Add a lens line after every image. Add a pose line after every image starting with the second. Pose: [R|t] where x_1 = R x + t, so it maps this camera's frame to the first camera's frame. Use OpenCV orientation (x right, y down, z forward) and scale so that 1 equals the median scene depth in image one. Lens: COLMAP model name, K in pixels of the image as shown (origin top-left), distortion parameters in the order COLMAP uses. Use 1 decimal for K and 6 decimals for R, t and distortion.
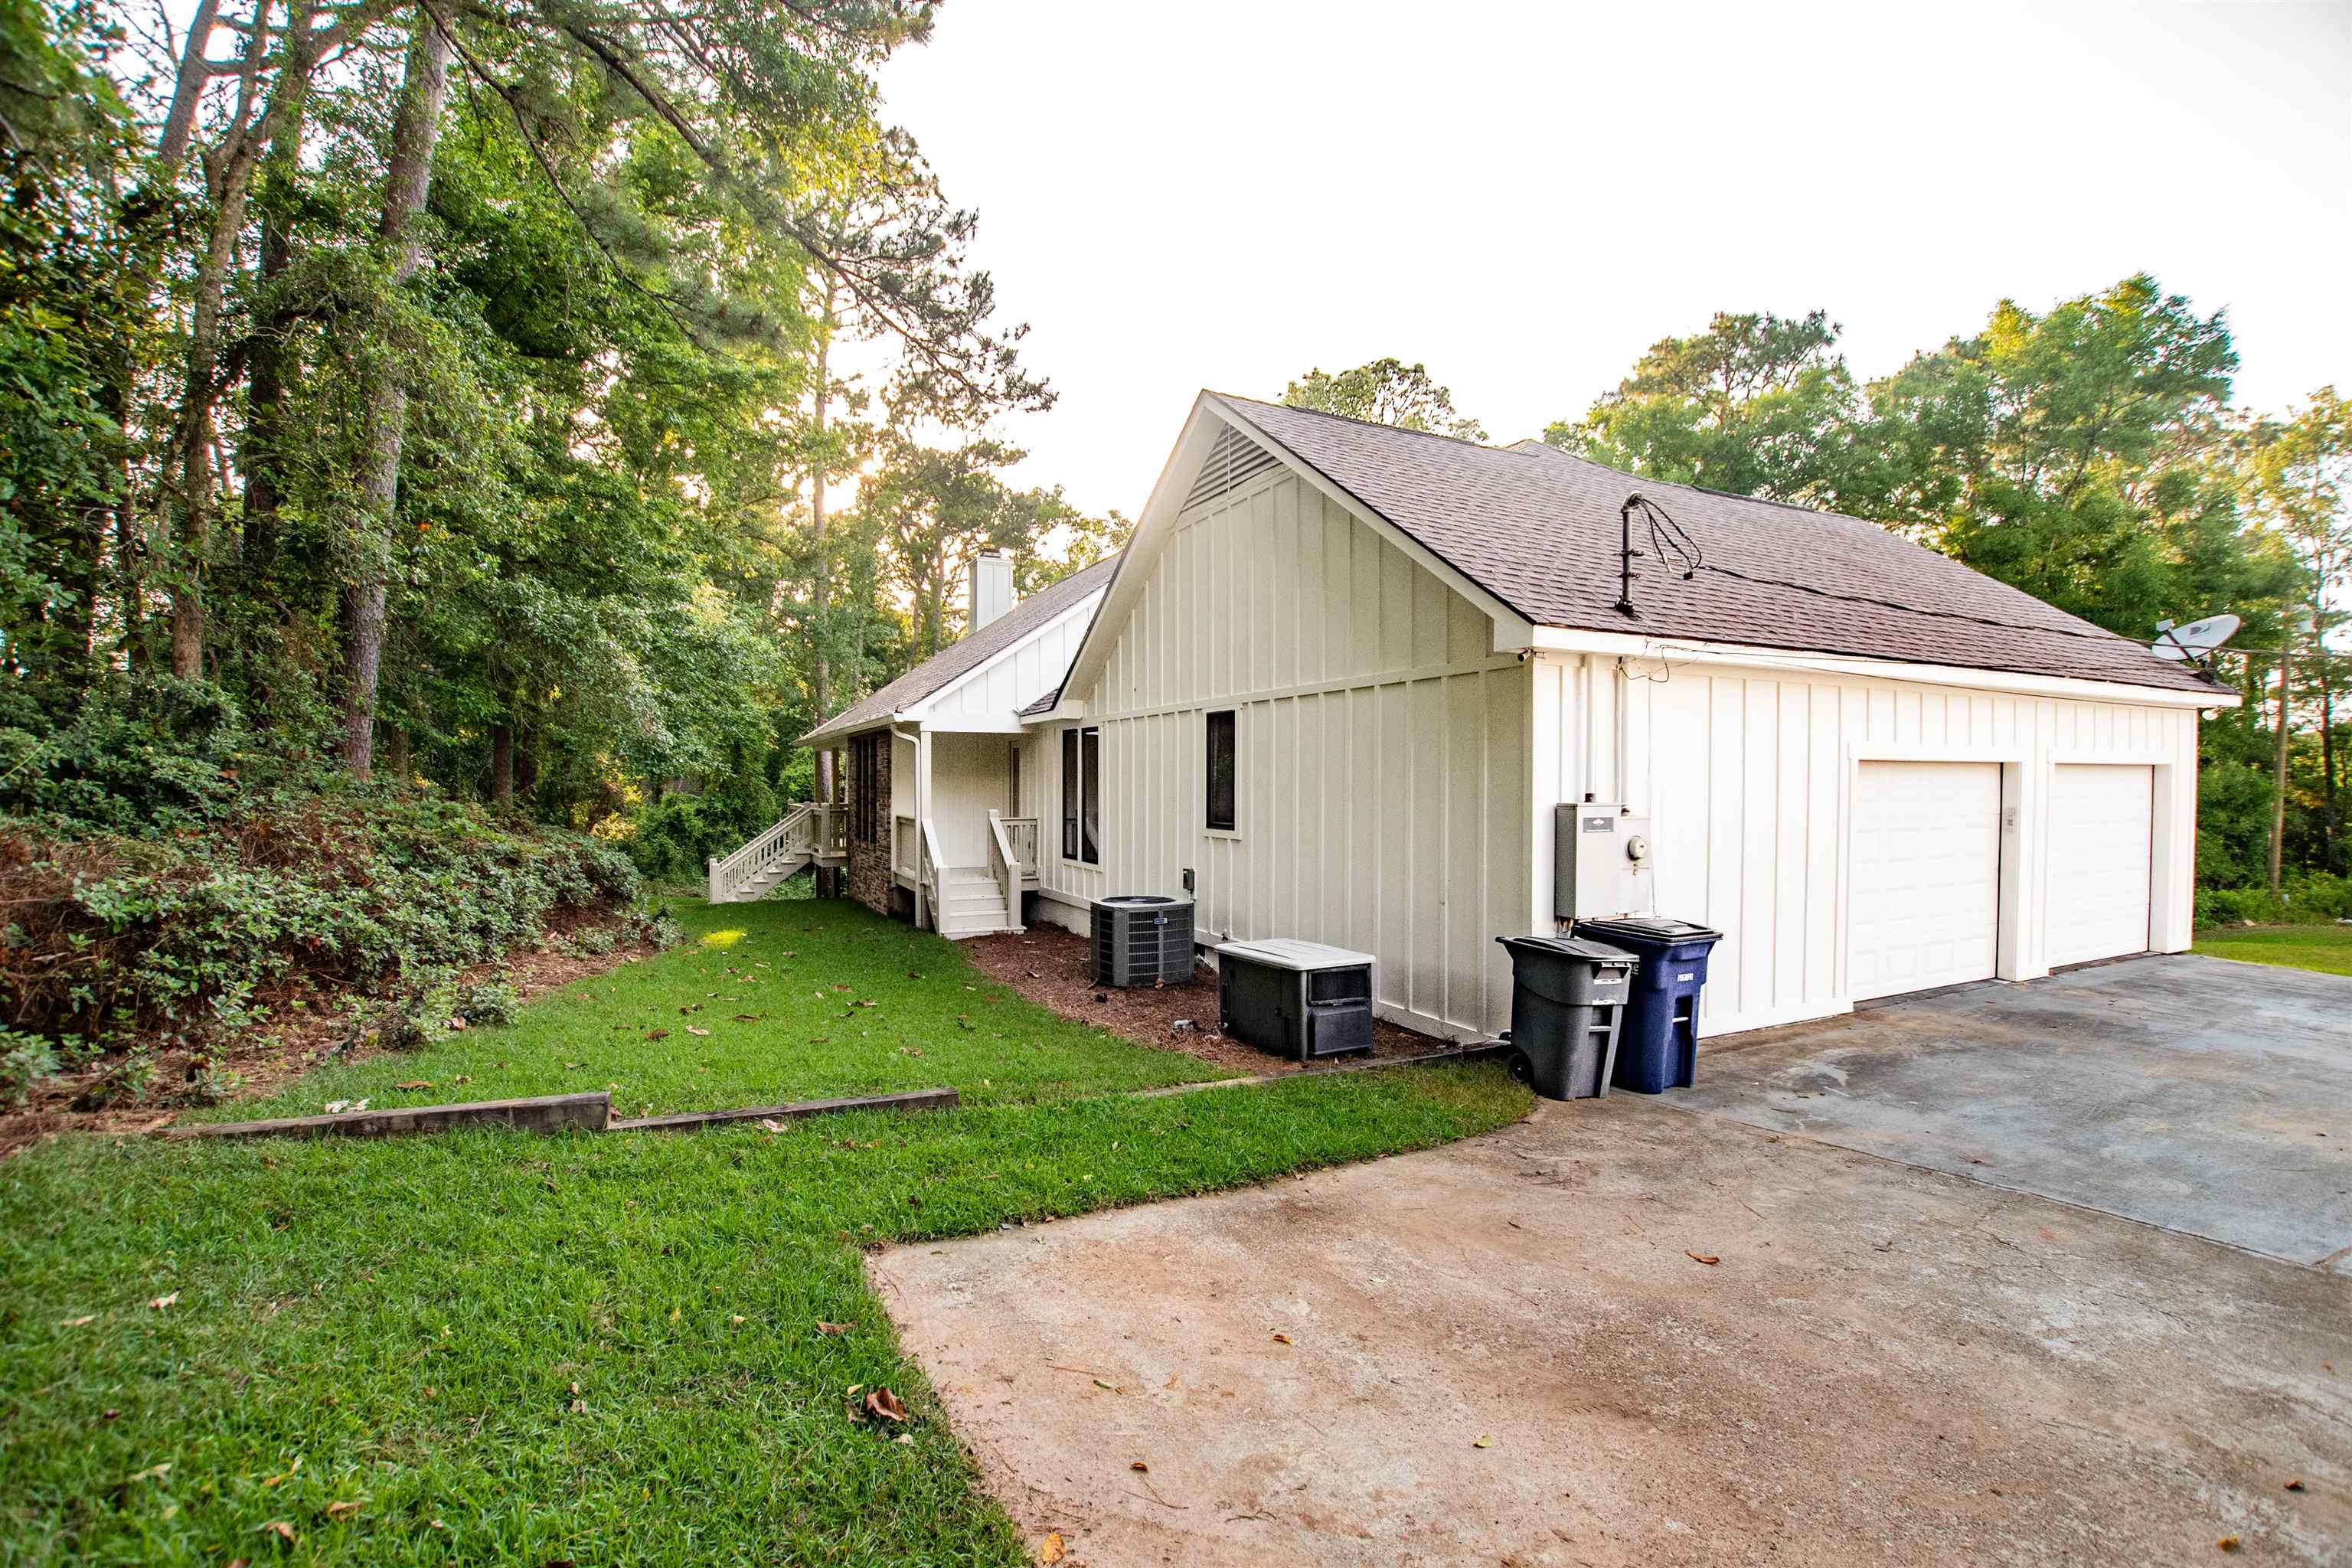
lens RADIAL K [[1018.7, 0, 1176.0], [0, 1018.7, 784.0], [0, 0, 1]] dist [-0.002068, -0.000387]
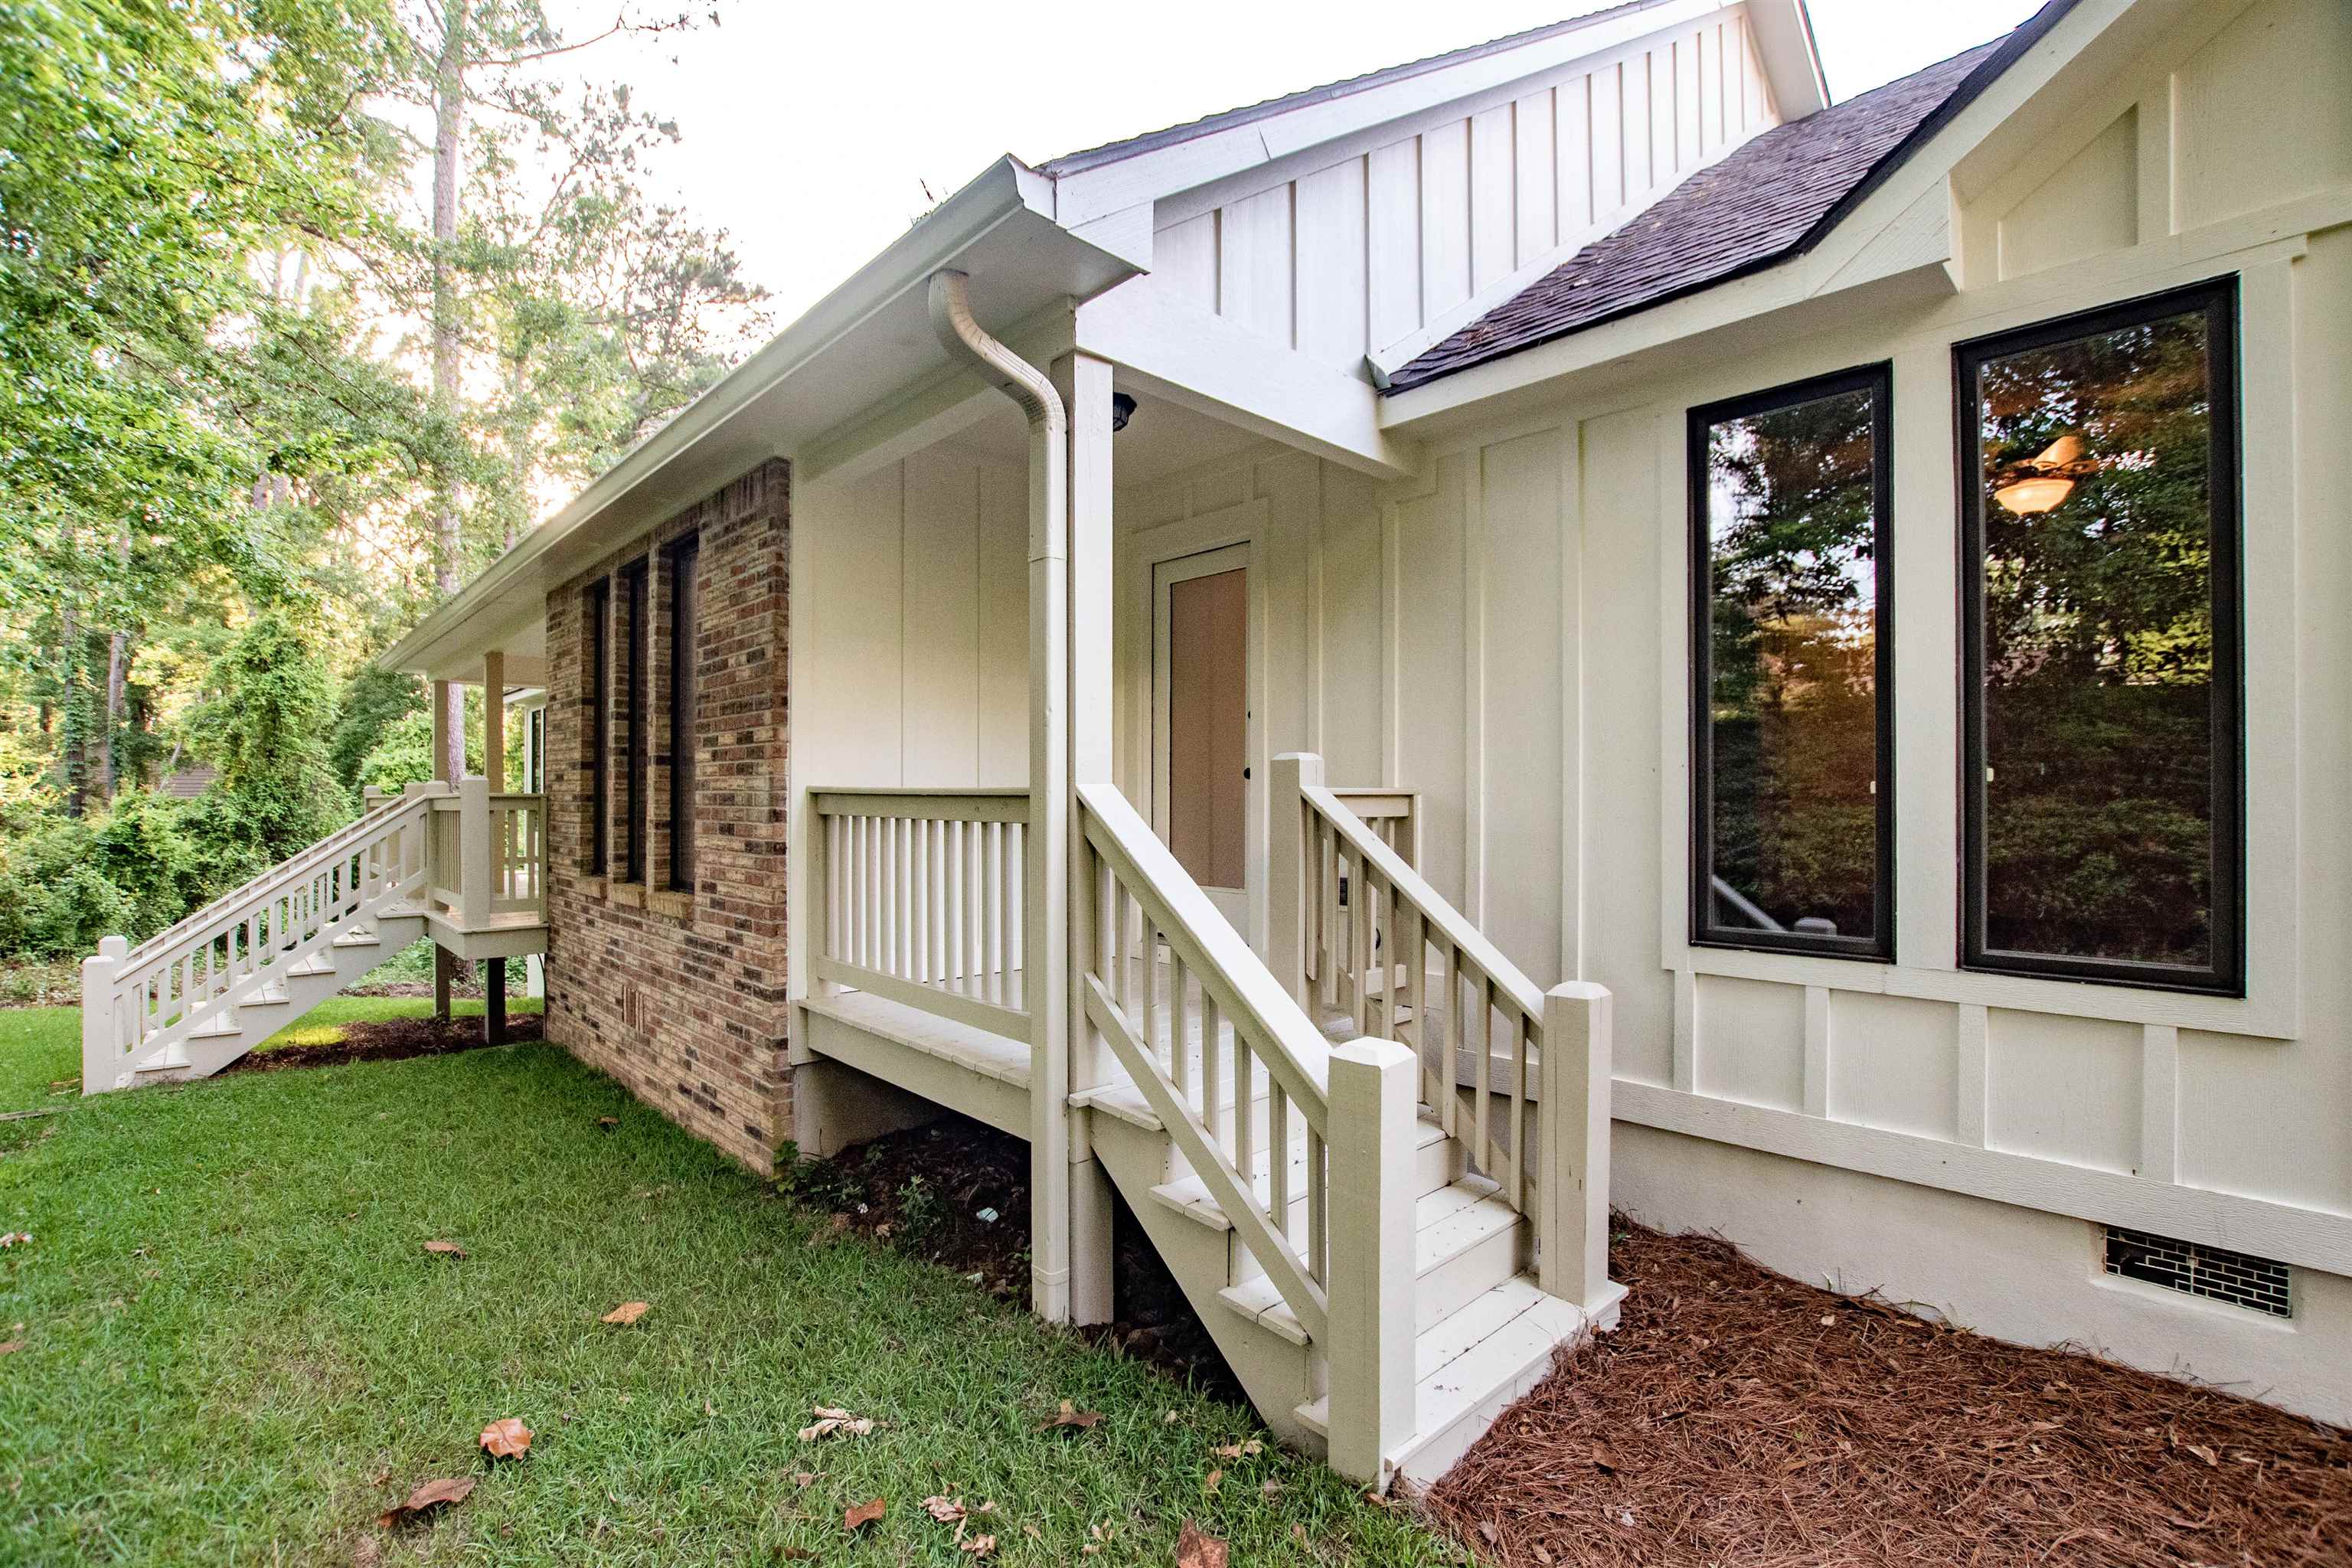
lens RADIAL K [[1018.7, 0, 1176.0], [0, 1018.7, 784.0], [0, 0, 1]] dist [-0.002068, -0.000387]
pose [[0.956779, -0.001058, 0.290815, -0.192913], [0.004690, 0.999919, -0.011791, 0.024537], [-0.290779, 0.012645, 0.956707, 0.533431]]
